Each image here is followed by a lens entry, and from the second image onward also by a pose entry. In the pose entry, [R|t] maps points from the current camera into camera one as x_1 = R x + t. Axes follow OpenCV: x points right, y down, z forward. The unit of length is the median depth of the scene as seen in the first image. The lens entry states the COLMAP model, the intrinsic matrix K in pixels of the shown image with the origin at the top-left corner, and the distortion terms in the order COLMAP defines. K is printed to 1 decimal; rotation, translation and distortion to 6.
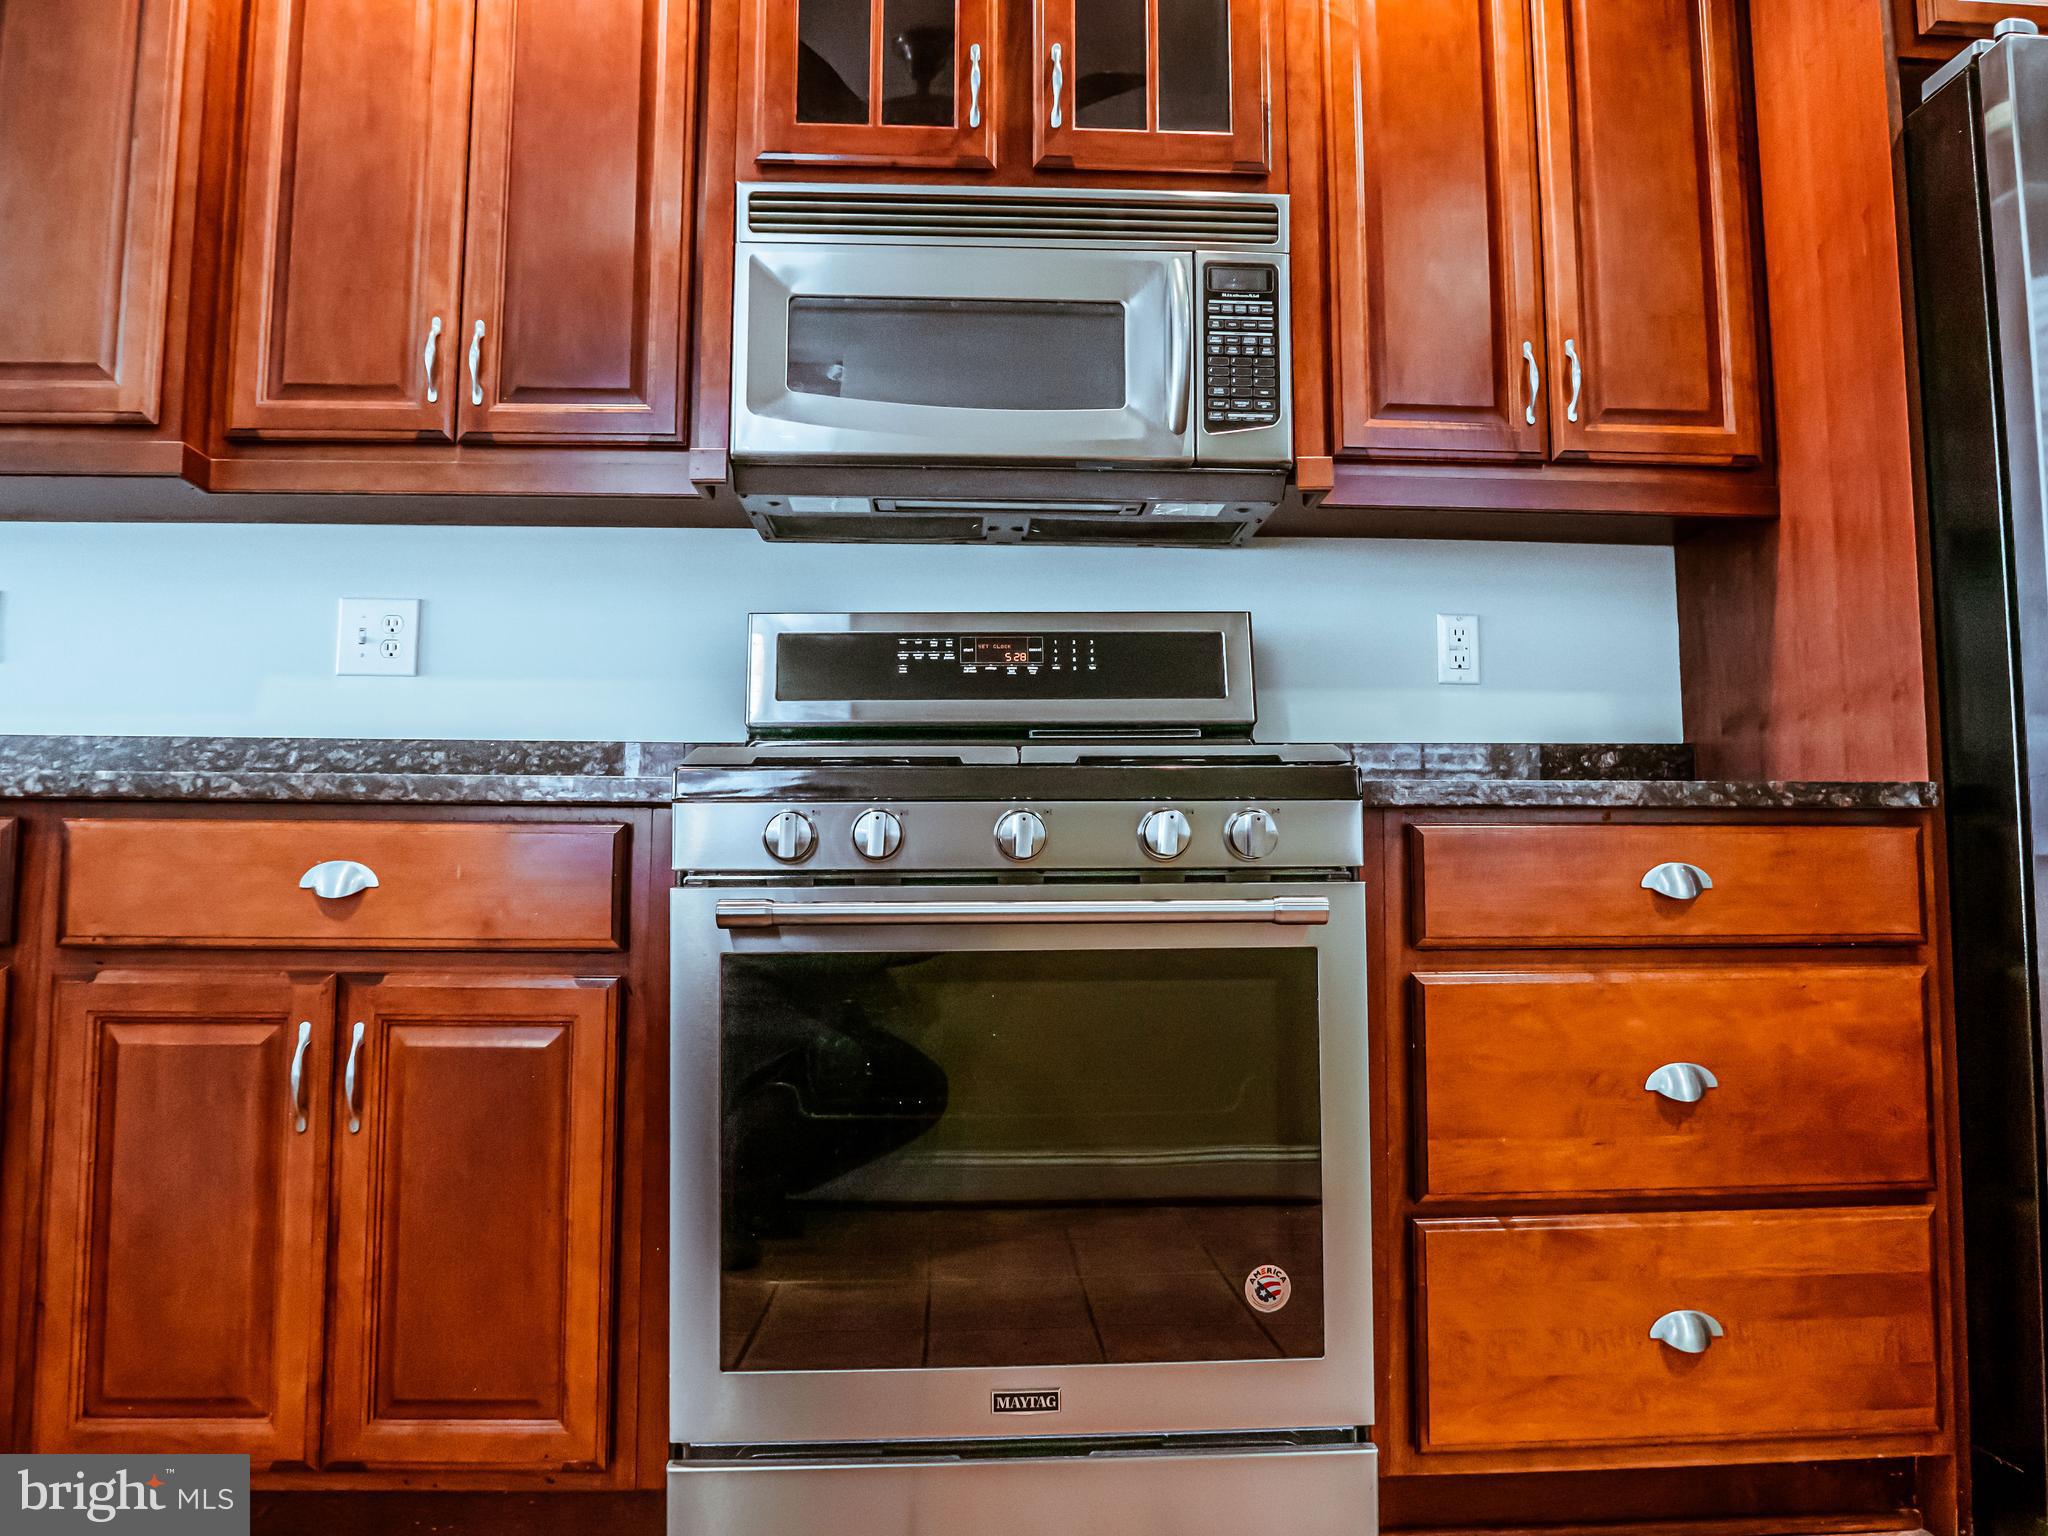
lens RADIAL K [[1487.6, 0, 1026.0], [0, 1487.6, 765.0], [0, 0, 1]] dist [-0.051343, 0.020741]
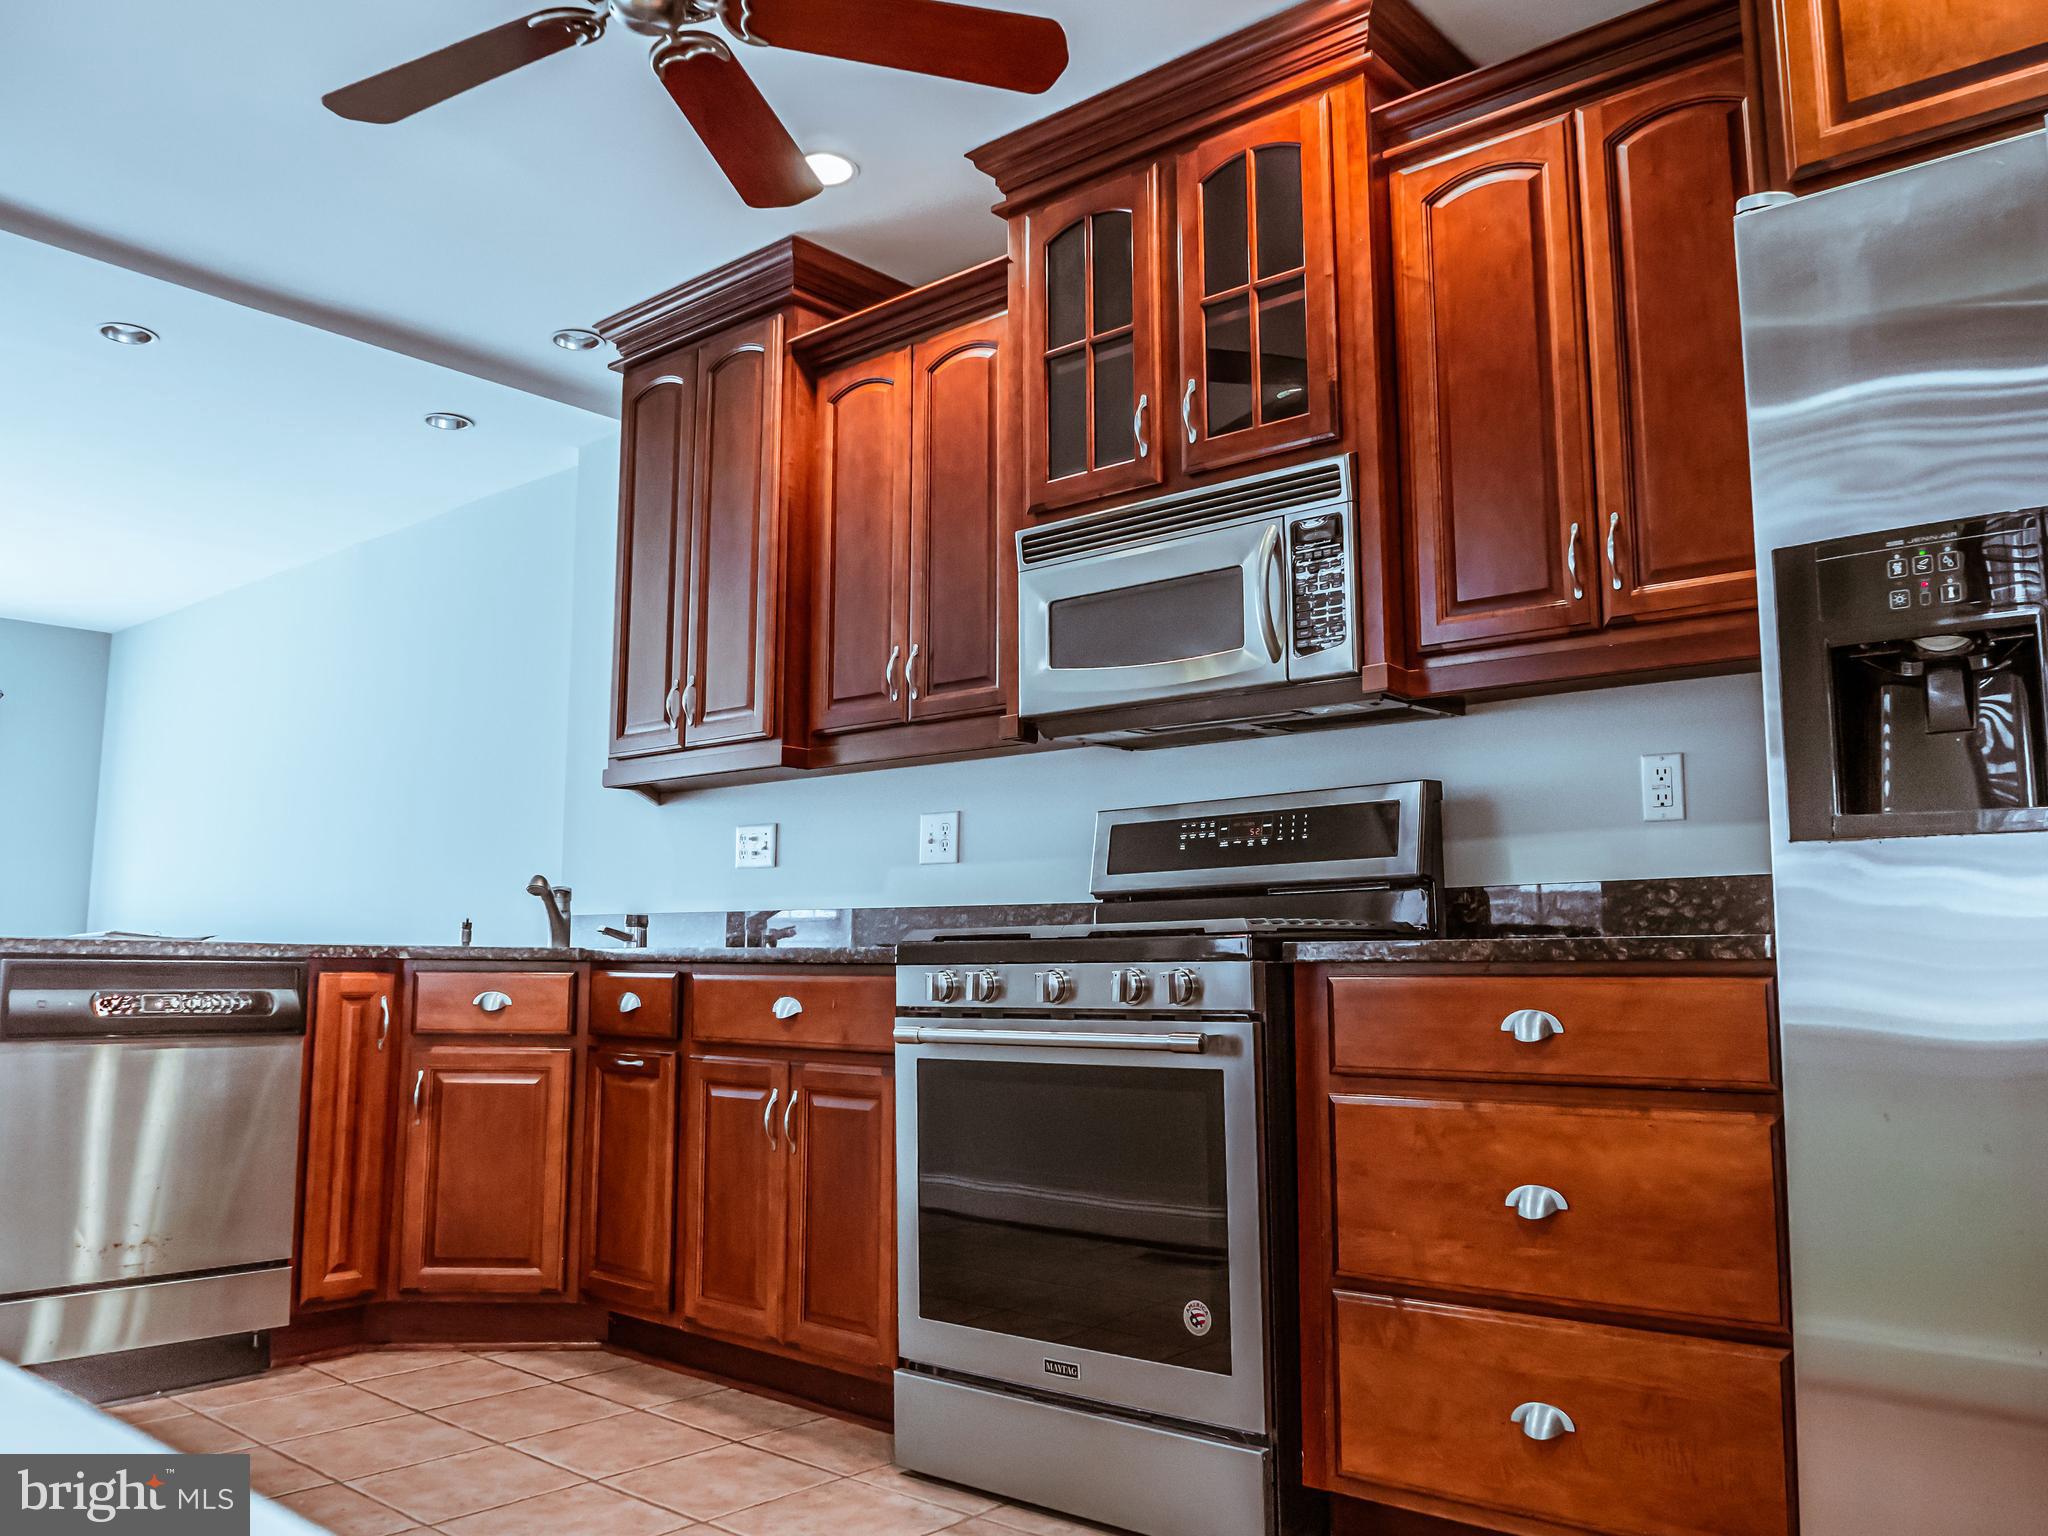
lens RADIAL K [[1596.7, 0, 1020.1], [0, 1596.7, 763.9], [0, 0, 1]] dist [-0.050200, 0.001764]
pose [[0.716066, -0.089273, -0.692301, 1.031423], [0.059757, 0.995987, -0.066625, -0.065890], [0.695470, 0.006337, 0.718527, -0.166954]]
